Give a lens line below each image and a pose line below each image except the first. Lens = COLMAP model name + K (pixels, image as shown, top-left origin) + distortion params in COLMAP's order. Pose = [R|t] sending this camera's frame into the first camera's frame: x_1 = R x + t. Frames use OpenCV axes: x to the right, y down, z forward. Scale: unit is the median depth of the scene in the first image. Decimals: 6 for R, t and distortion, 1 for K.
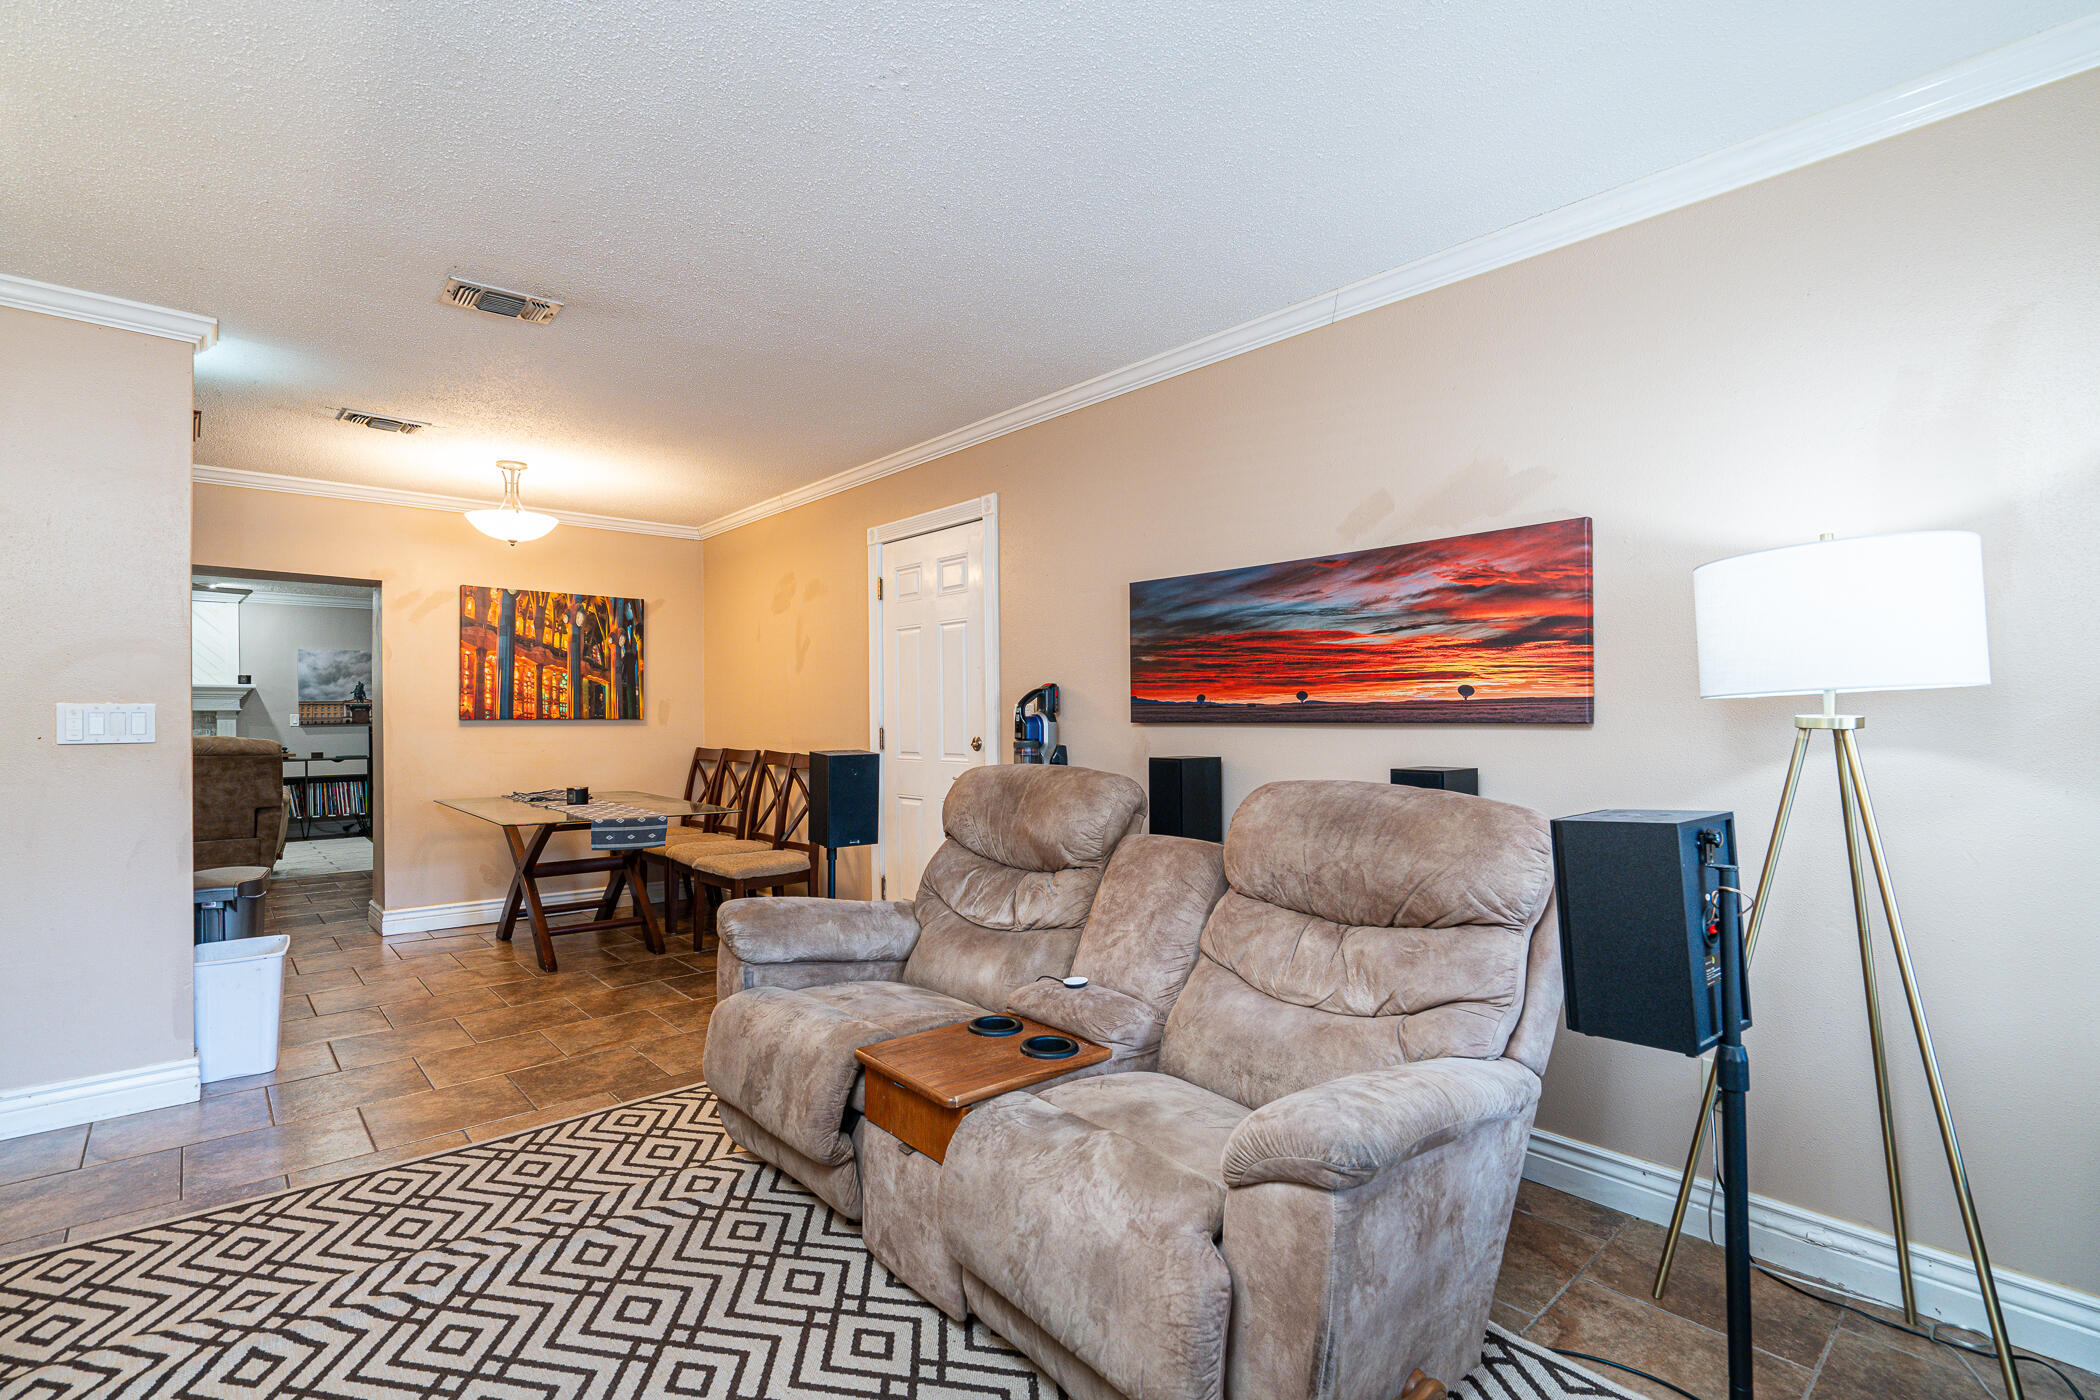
lens RADIAL K [[962.3, 0, 1025.6], [0, 962.3, 712.8], [0, 0, 1]] dist [-0.004540, 0.000237]
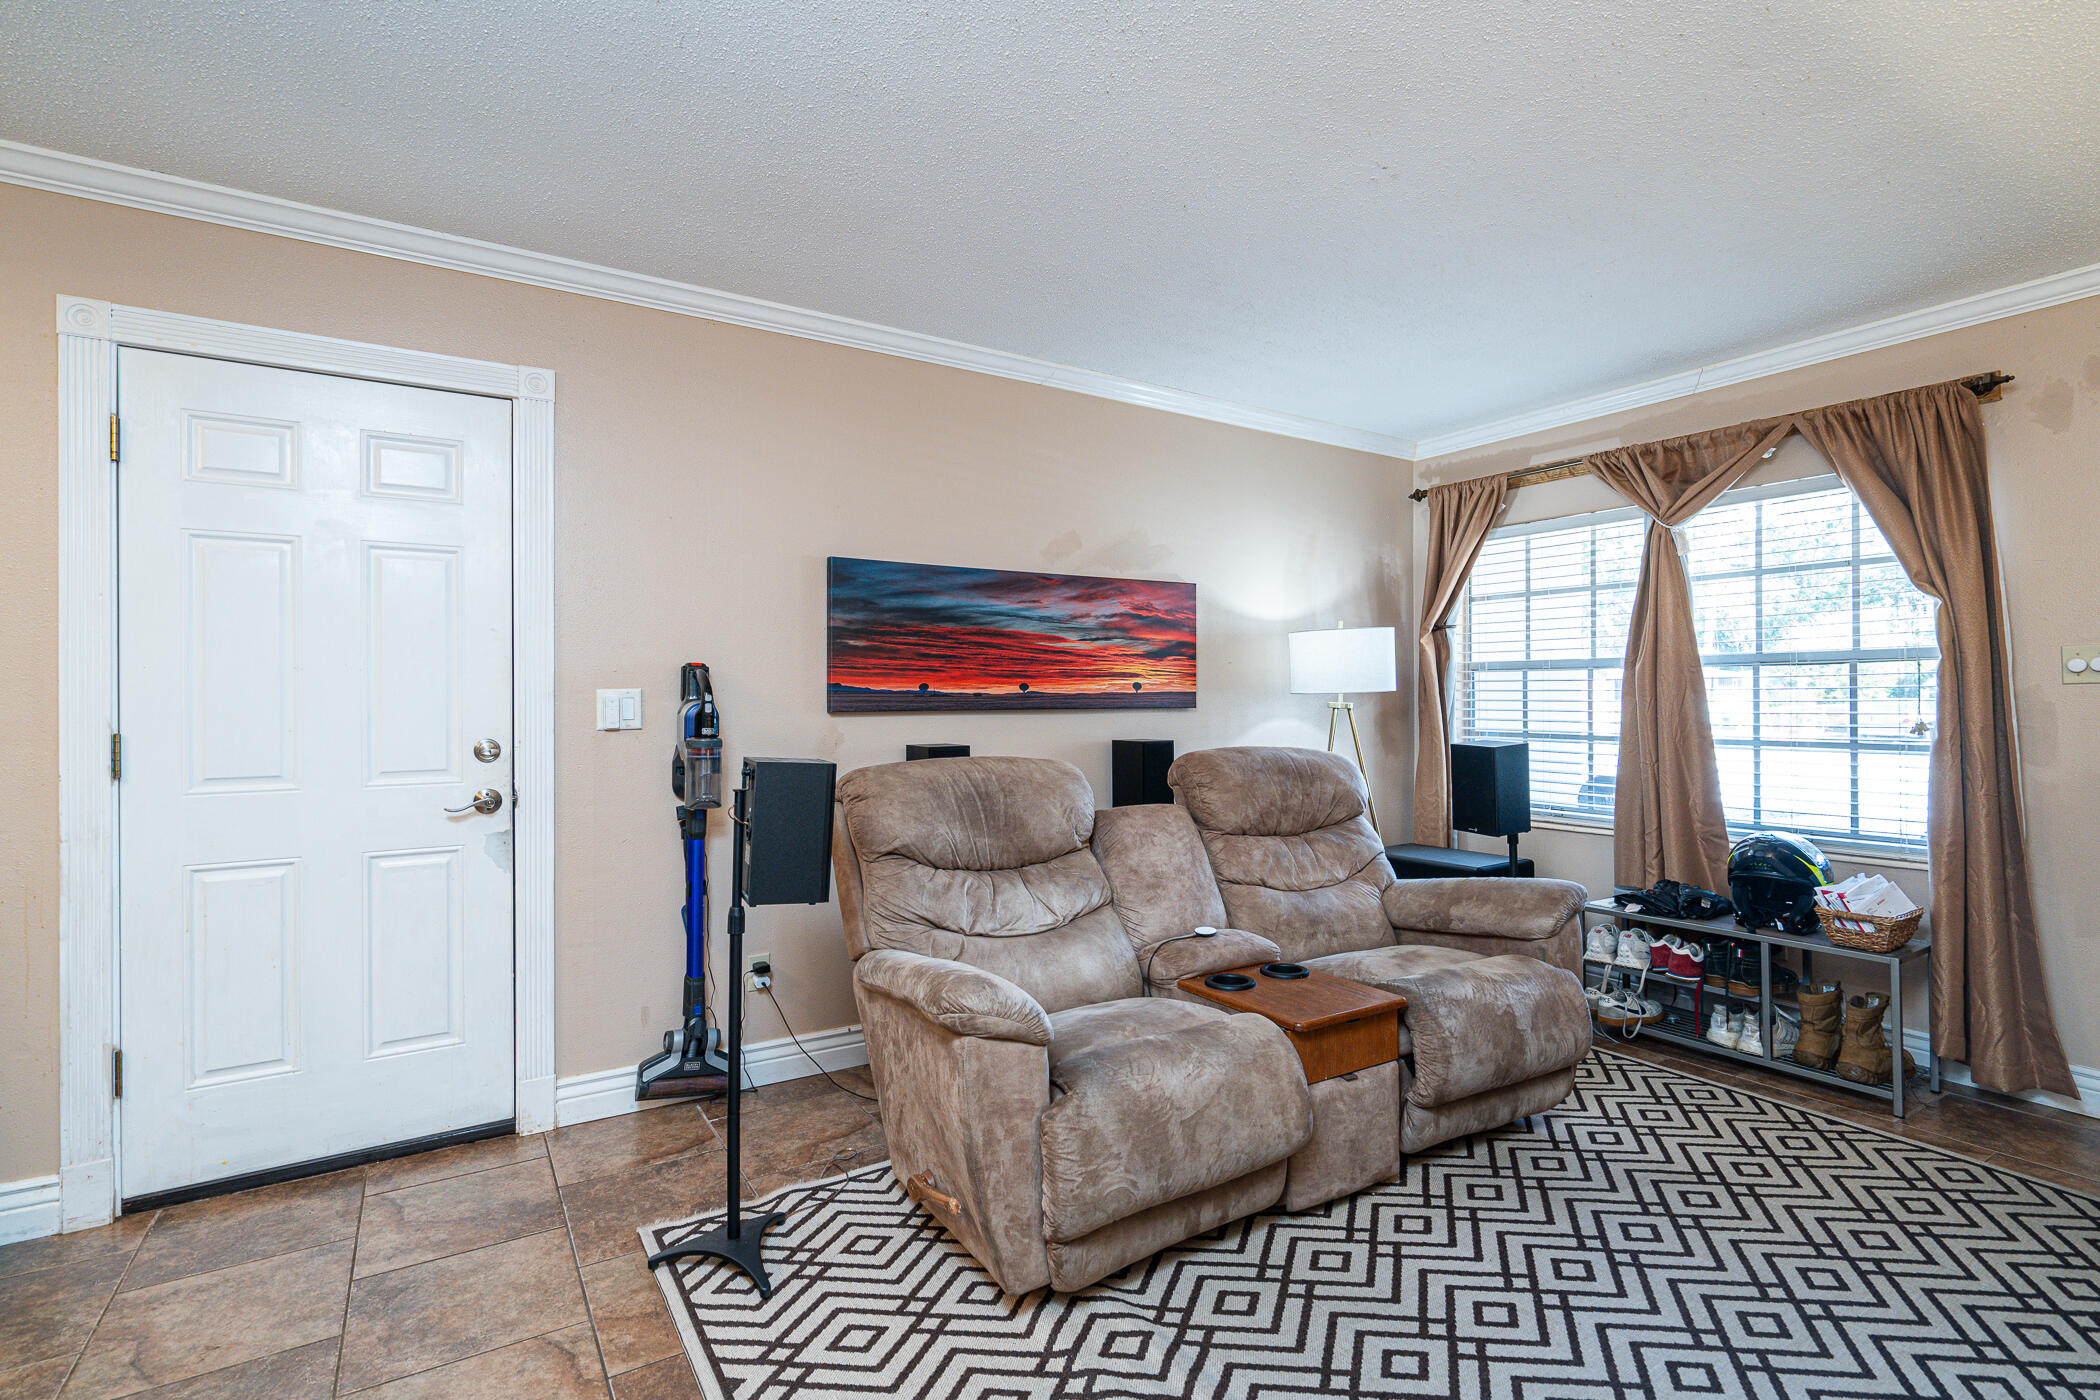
lens RADIAL K [[1012.1, 0, 1045.6], [0, 1012.1, 695.3], [0, 0, 1]] dist [0.012897, -0.005311]
pose [[0.161902, 0.010292, 0.986753, -0.486243], [0.001552, 0.999942, -0.010684, 0.002970], [-0.986806, 0.003262, 0.161877, 0.402295]]
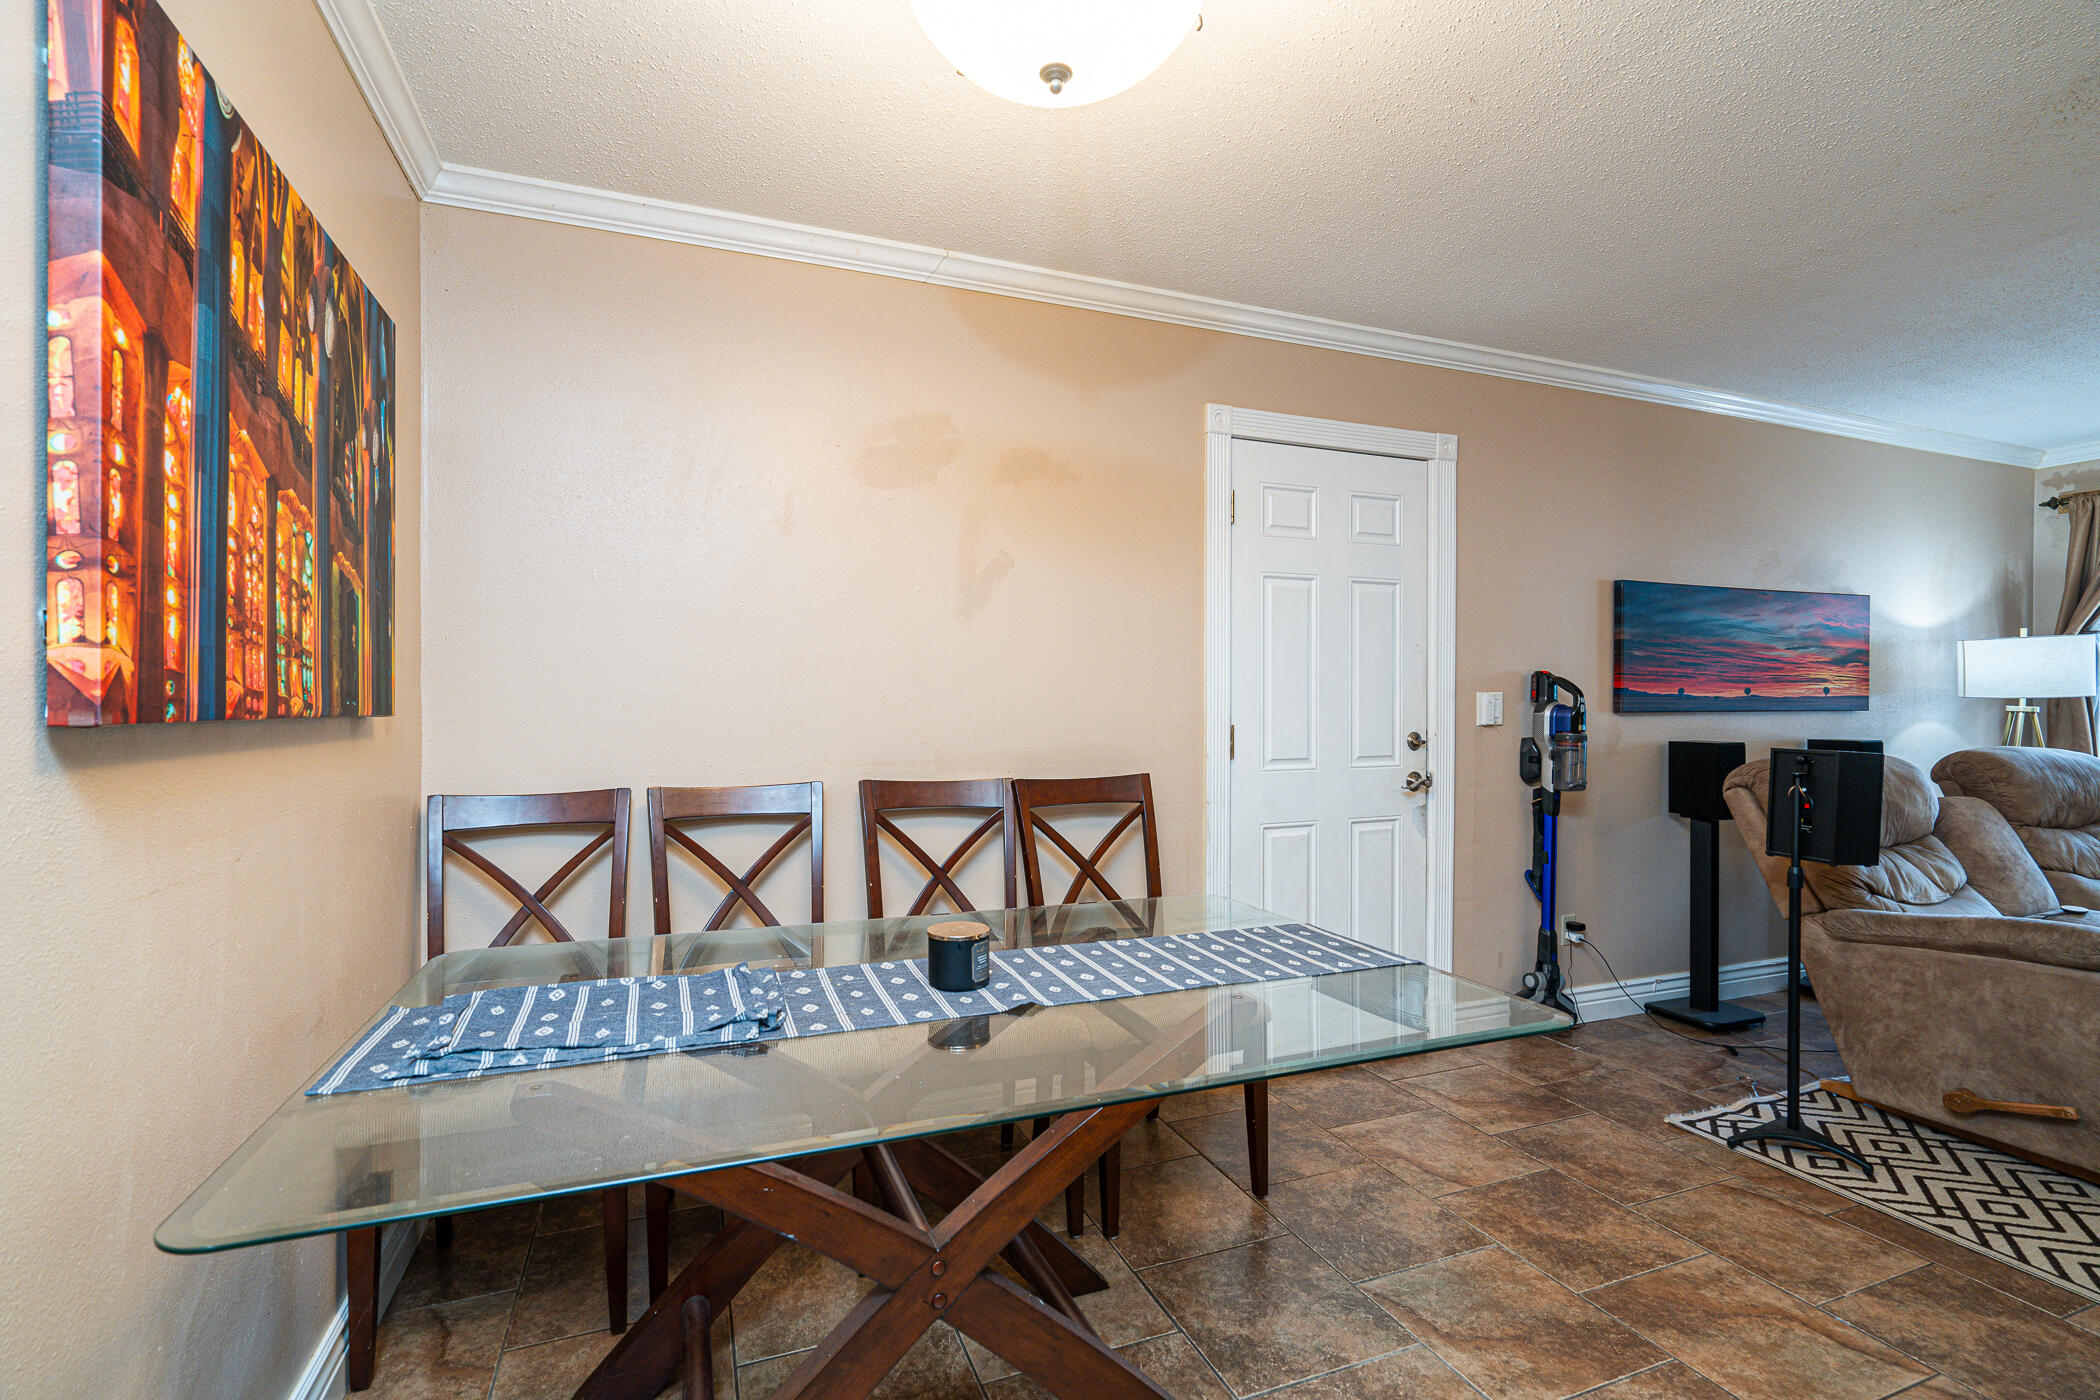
lens RADIAL K [[962.3, 0, 998.1], [0, 962.3, 718.5], [0, 0, 1]] dist [-0.004540, 0.000237]
pose [[0.343932, -0.012583, 0.938910, -0.686659], [-0.003935, 0.999882, 0.014842, 0.002337], [-0.938986, -0.008799, 0.343842, 0.790090]]
